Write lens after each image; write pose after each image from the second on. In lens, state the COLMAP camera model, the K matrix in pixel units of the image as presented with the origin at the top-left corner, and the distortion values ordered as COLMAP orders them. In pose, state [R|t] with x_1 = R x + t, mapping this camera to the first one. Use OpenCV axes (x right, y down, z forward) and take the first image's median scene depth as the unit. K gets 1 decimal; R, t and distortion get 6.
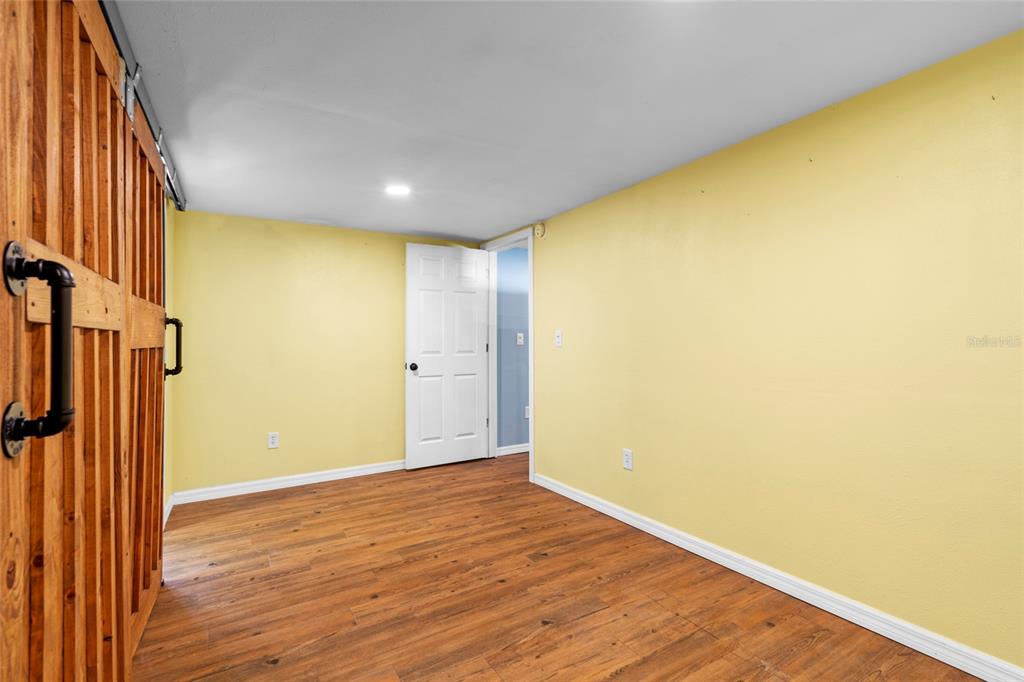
lens RADIAL K [[469.2, 0, 513.7], [0, 469.2, 342.9], [0, 0, 1]] dist [-0.002168, 0.001230]
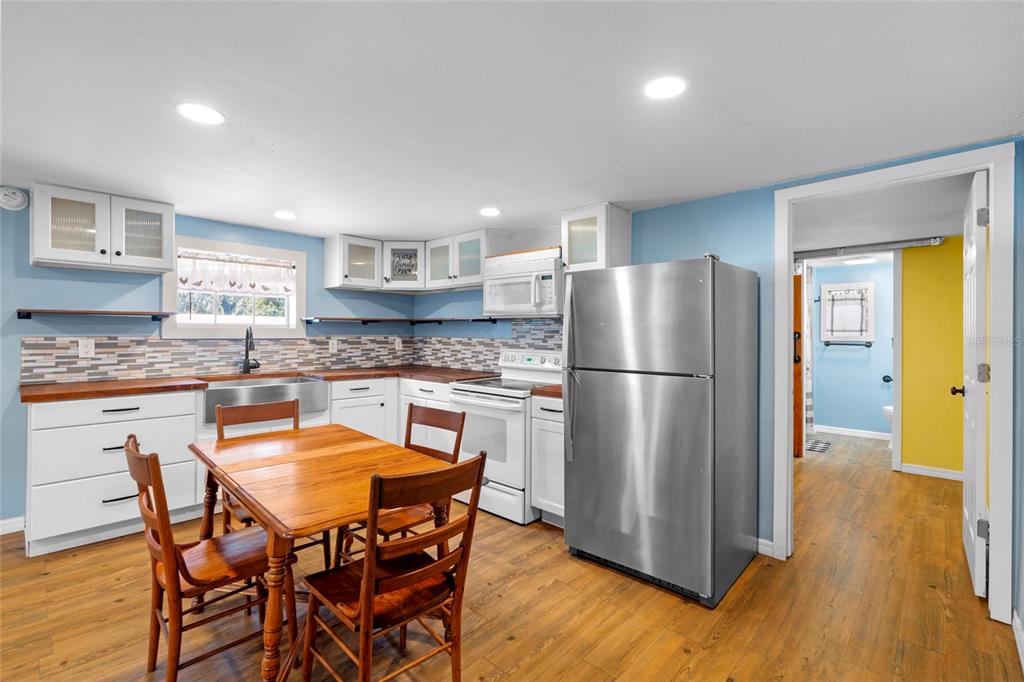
lens RADIAL K [[469.2, 0, 508.6], [0, 469.2, 331.7], [0, 0, 1]] dist [-0.002168, 0.001230]
pose [[-0.962982, 0.000735, -0.269564, 1.111828], [0.000478, 0.999999, 0.001022, -0.066625], [0.269564, 0.000856, -0.962982, 2.728317]]
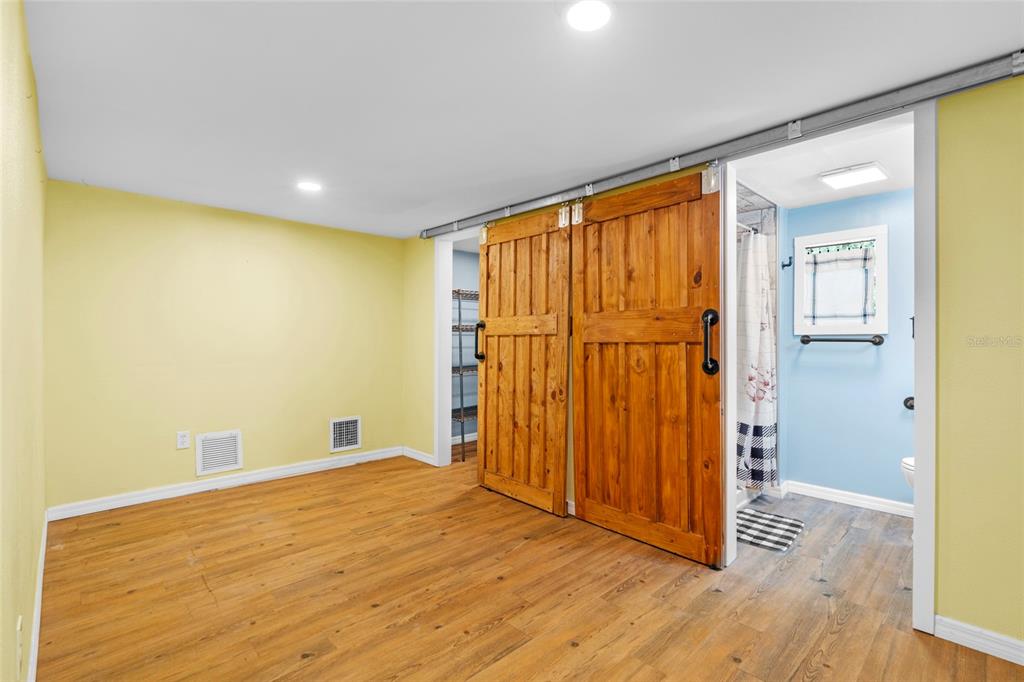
lens RADIAL K [[469.2, 0, 515.3], [0, 469.2, 341.3], [0, 0, 1]] dist [-0.002168, 0.001230]
pose [[-0.974899, 0.007067, -0.222535, -0.089966], [0.007031, 0.999975, 0.000952, 0.002679], [0.222536, -0.000636, -0.974924, 1.929152]]
